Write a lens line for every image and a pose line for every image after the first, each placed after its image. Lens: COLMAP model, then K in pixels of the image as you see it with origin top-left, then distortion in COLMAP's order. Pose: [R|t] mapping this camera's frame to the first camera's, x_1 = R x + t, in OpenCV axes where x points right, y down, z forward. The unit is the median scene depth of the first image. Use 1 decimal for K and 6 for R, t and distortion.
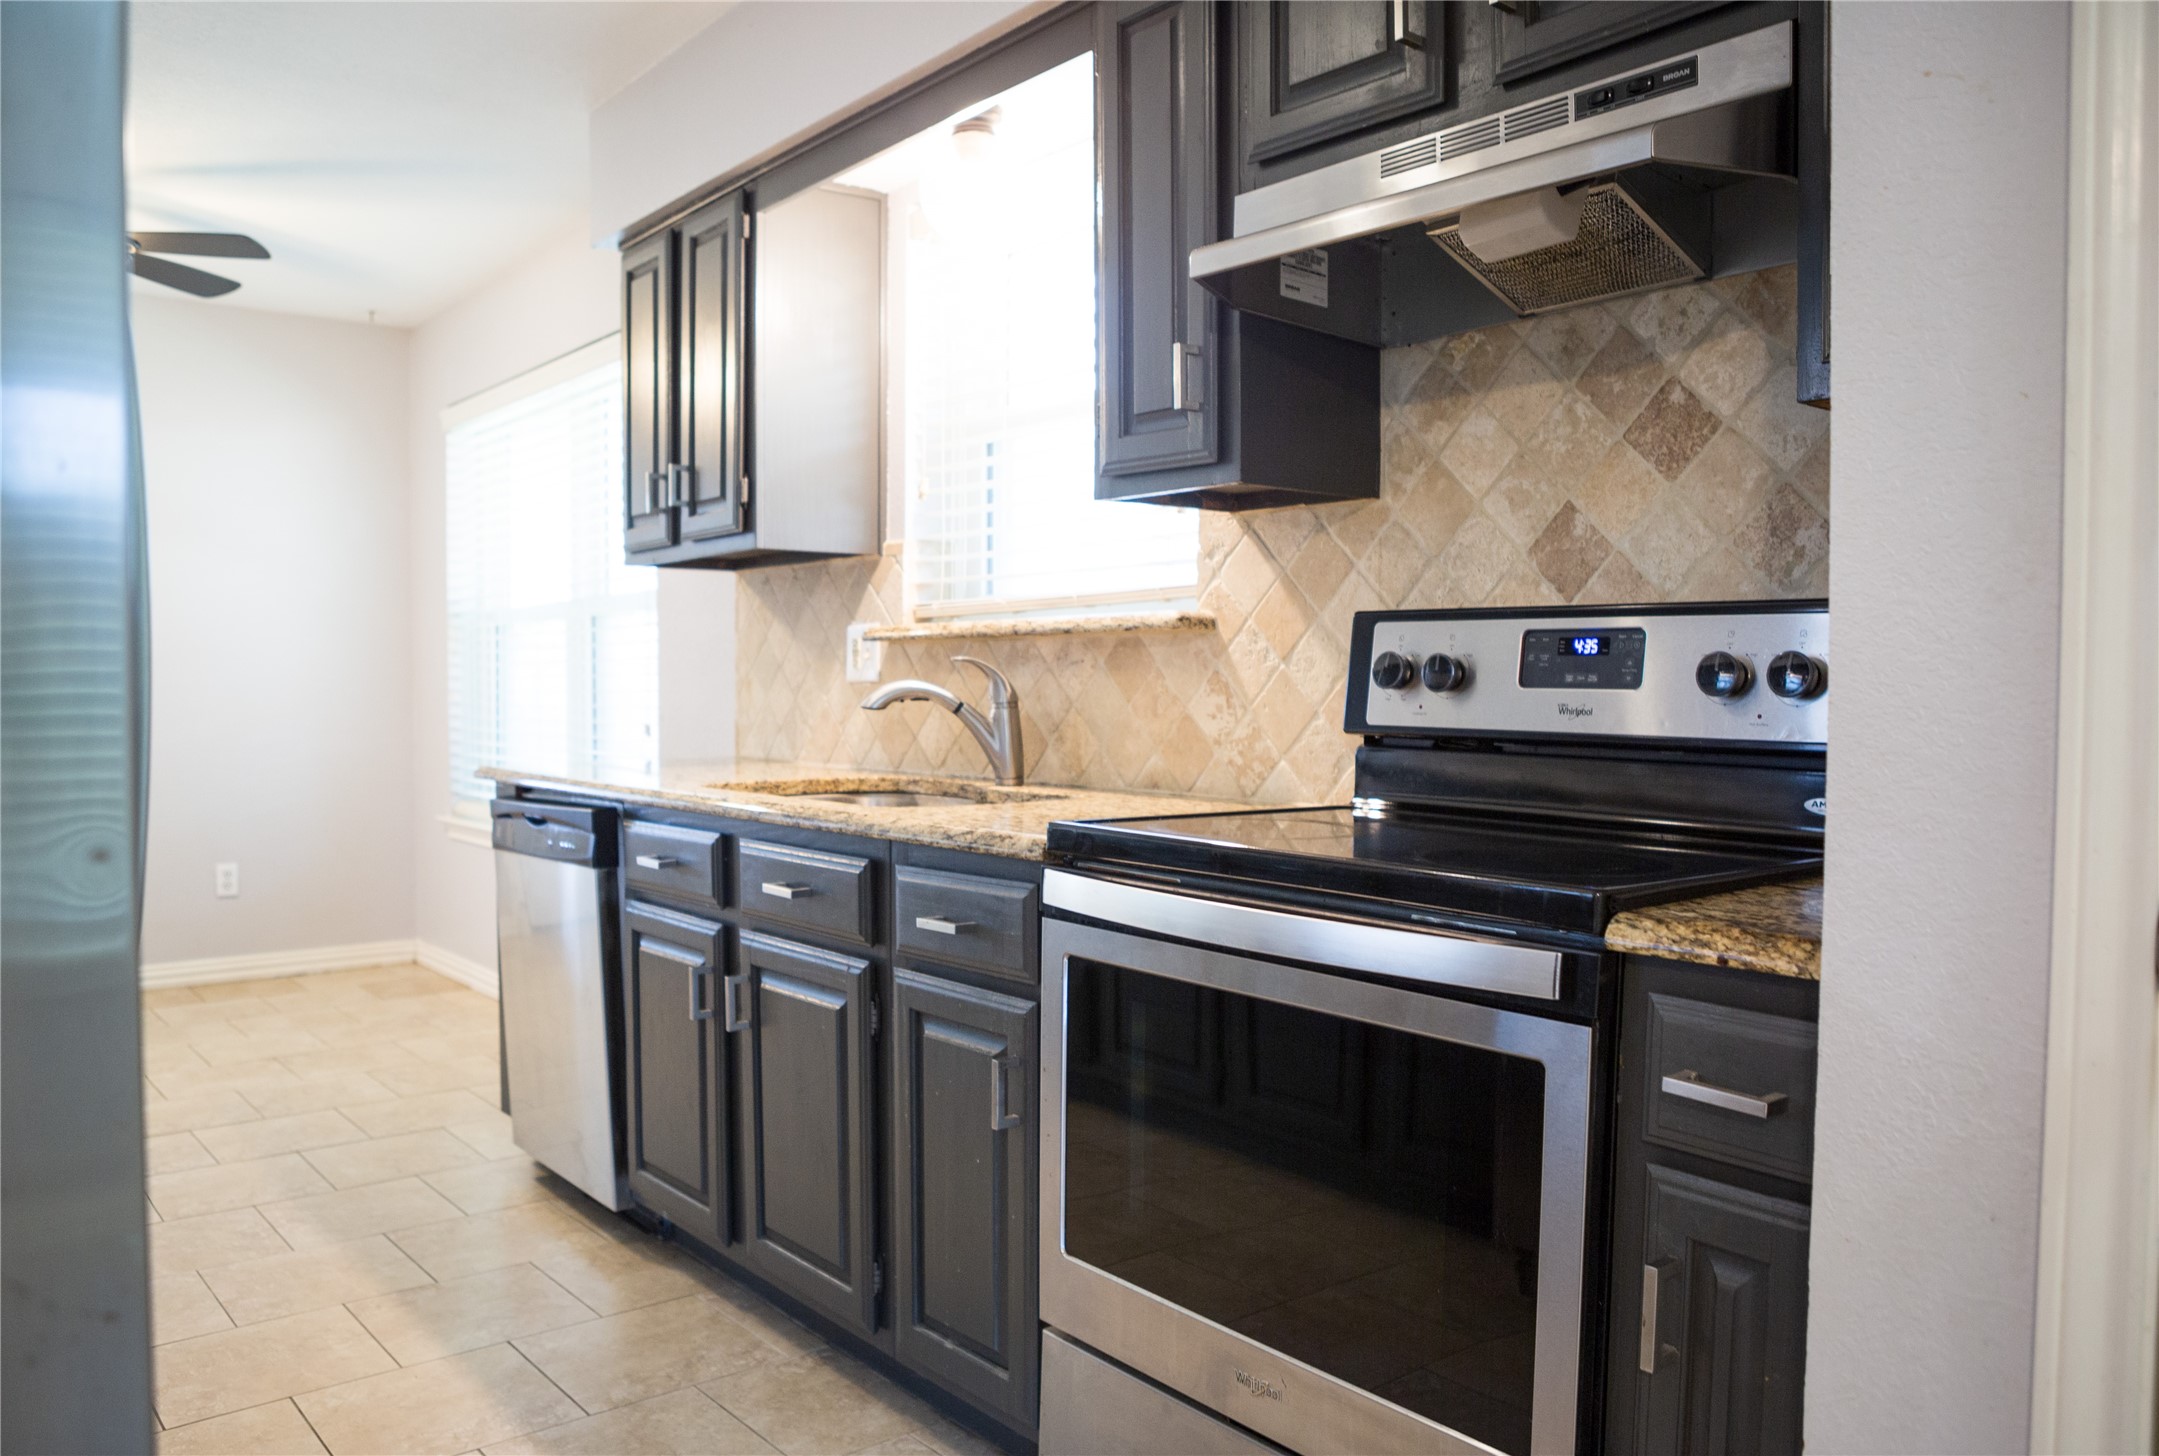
lens RADIAL K [[1521.1, 0, 1079.5], [0, 1521.1, 728.0], [0, 0, 1]] dist [-0.076561, 0.004732]
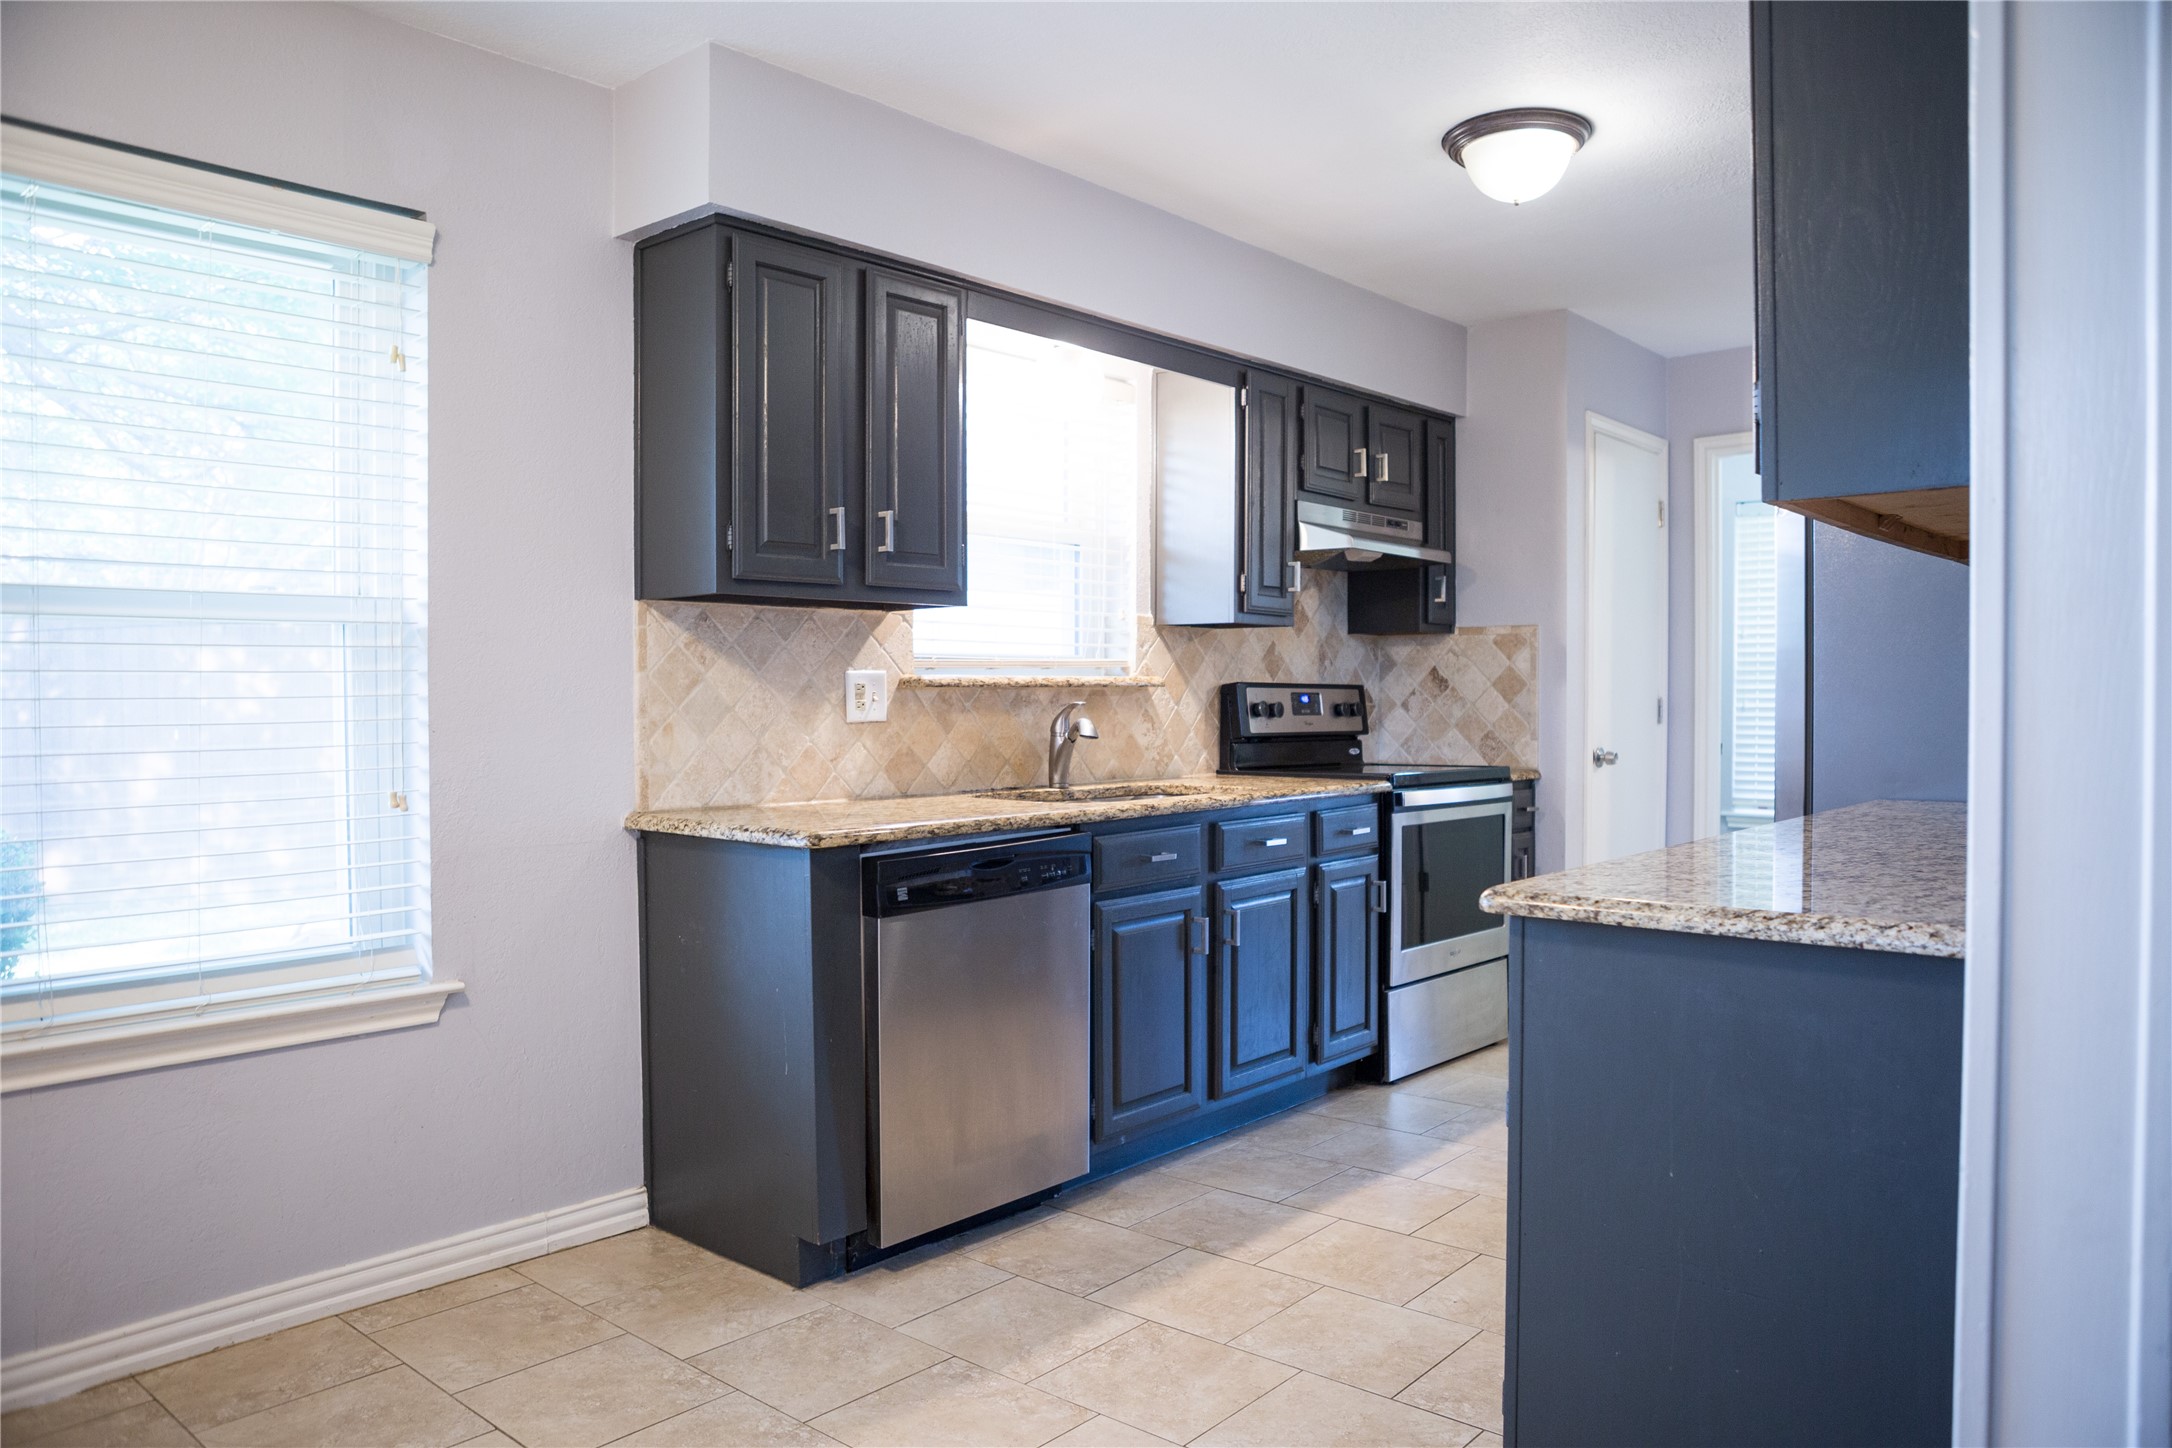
lens RADIAL K [[1490.1, 0, 1086.0], [0, 1490.1, 724.0], [0, 0, 1]] dist [-0.048356, -0.000696]
pose [[-0.131391, -0.015576, 0.991208, -1.631590], [0.038089, 0.999059, 0.020749, -0.058815], [-0.990599, 0.040481, -0.130674, 1.275555]]
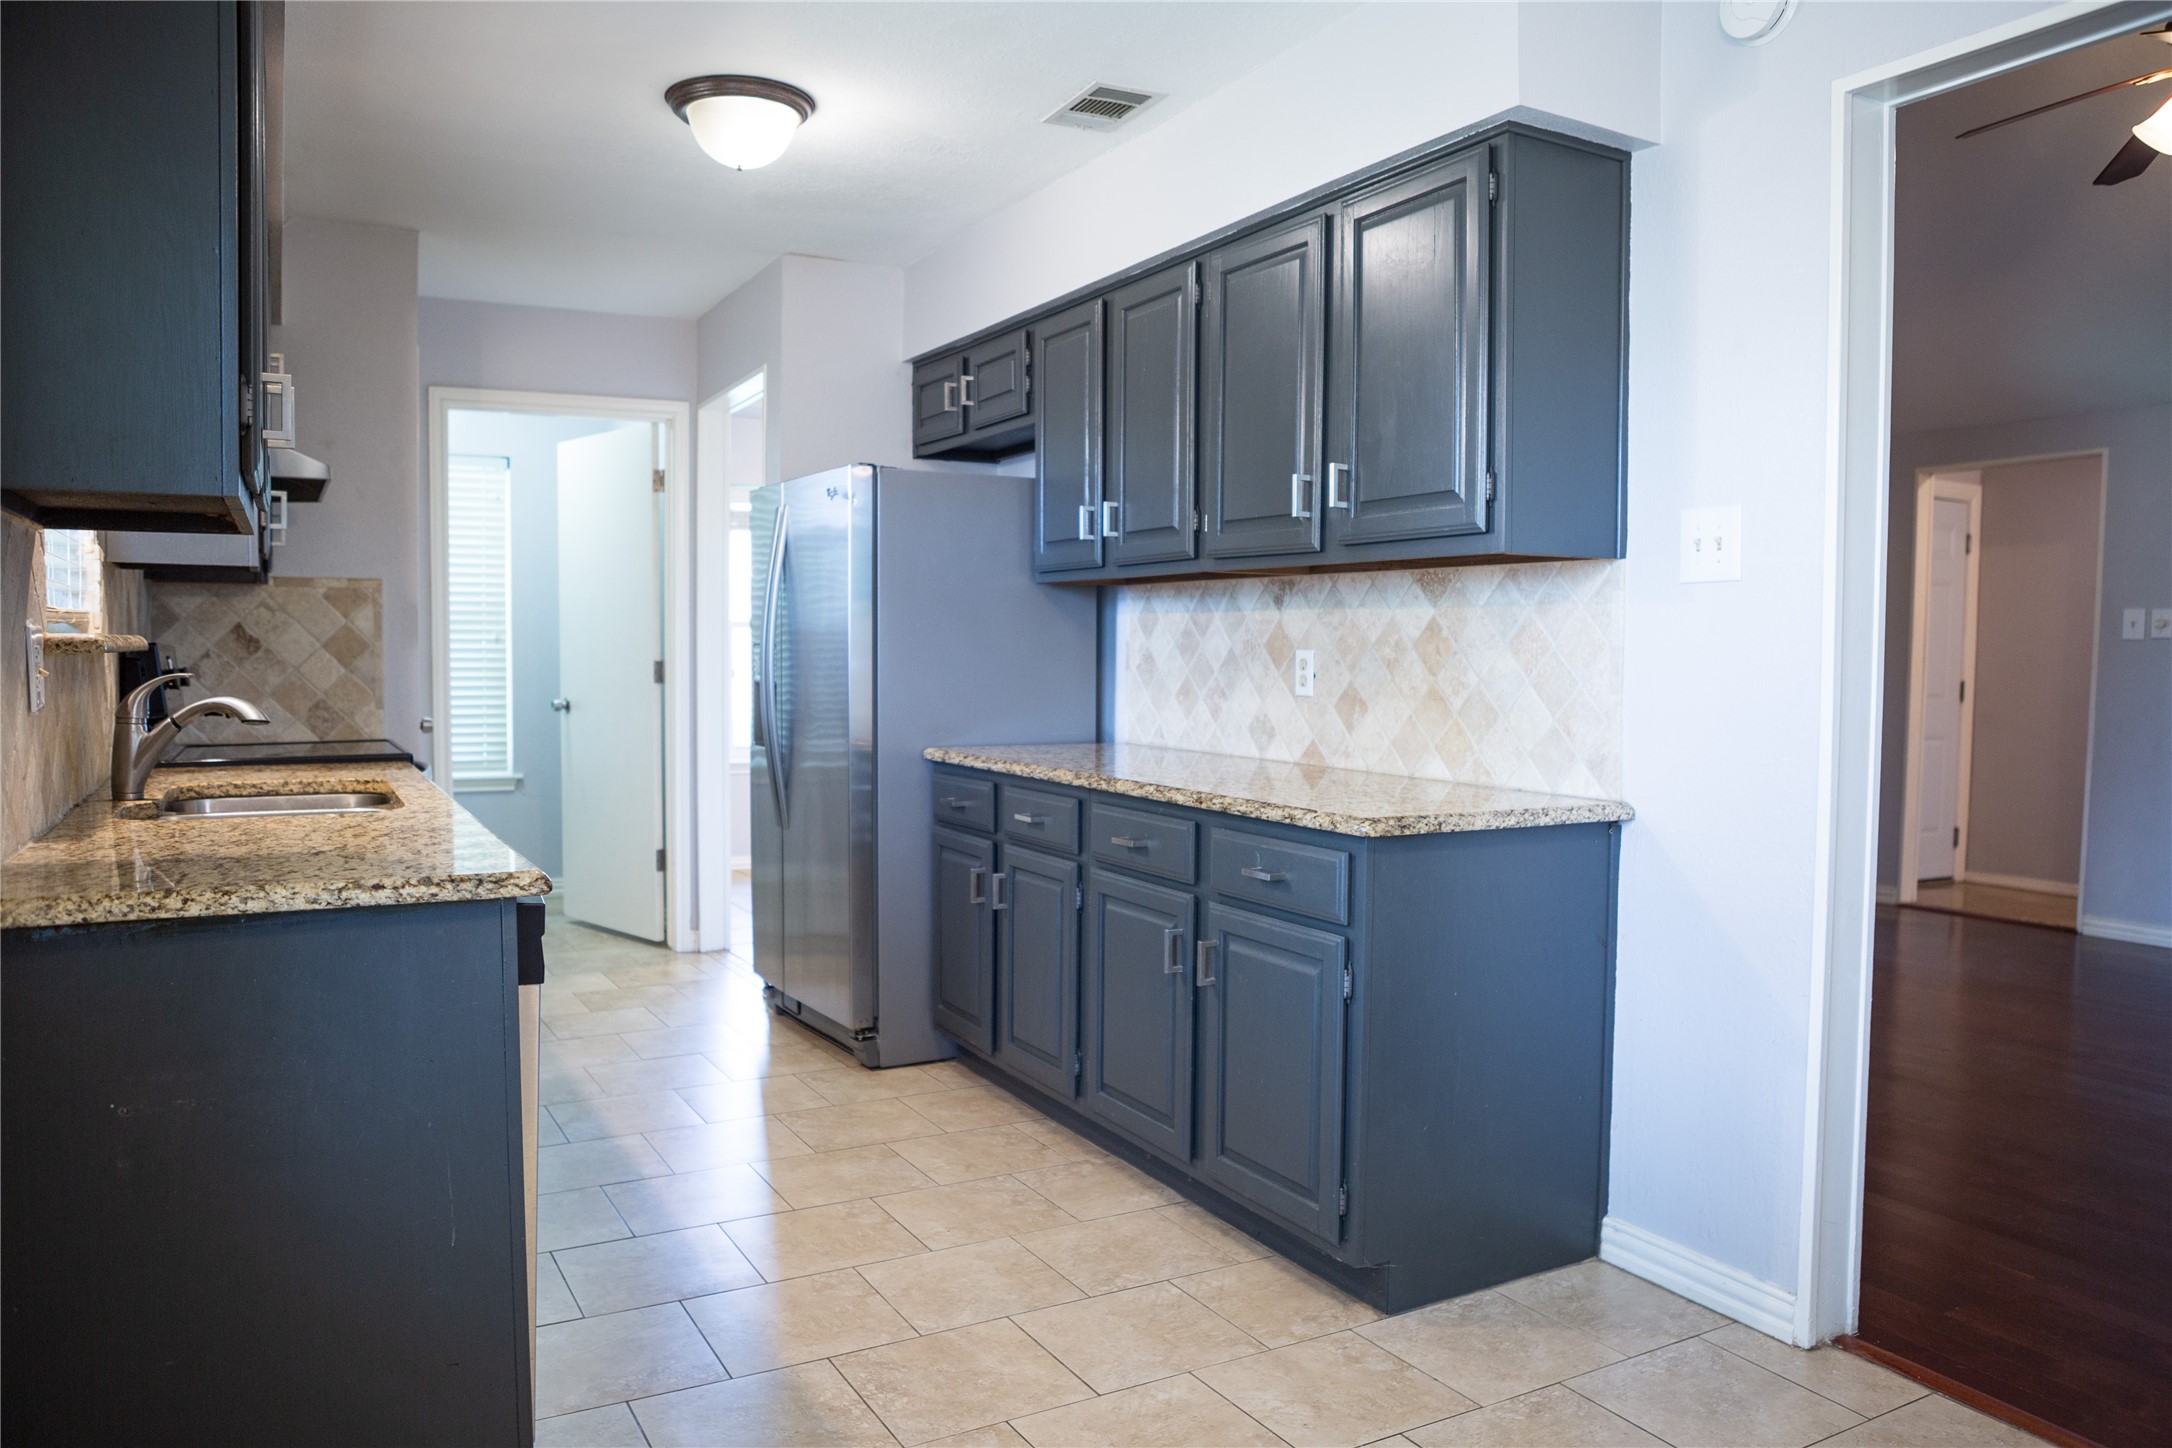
lens RADIAL K [[1568.5, 0, 1086.0], [0, 1568.5, 724.0], [0, 0, 1]] dist [-0.113308, 0.089815]
pose [[-0.977016, -0.014473, 0.212676, -0.963710], [0.002712, 0.996768, 0.080290, -0.099599], [-0.213150, 0.079021, -0.973819, 2.019261]]
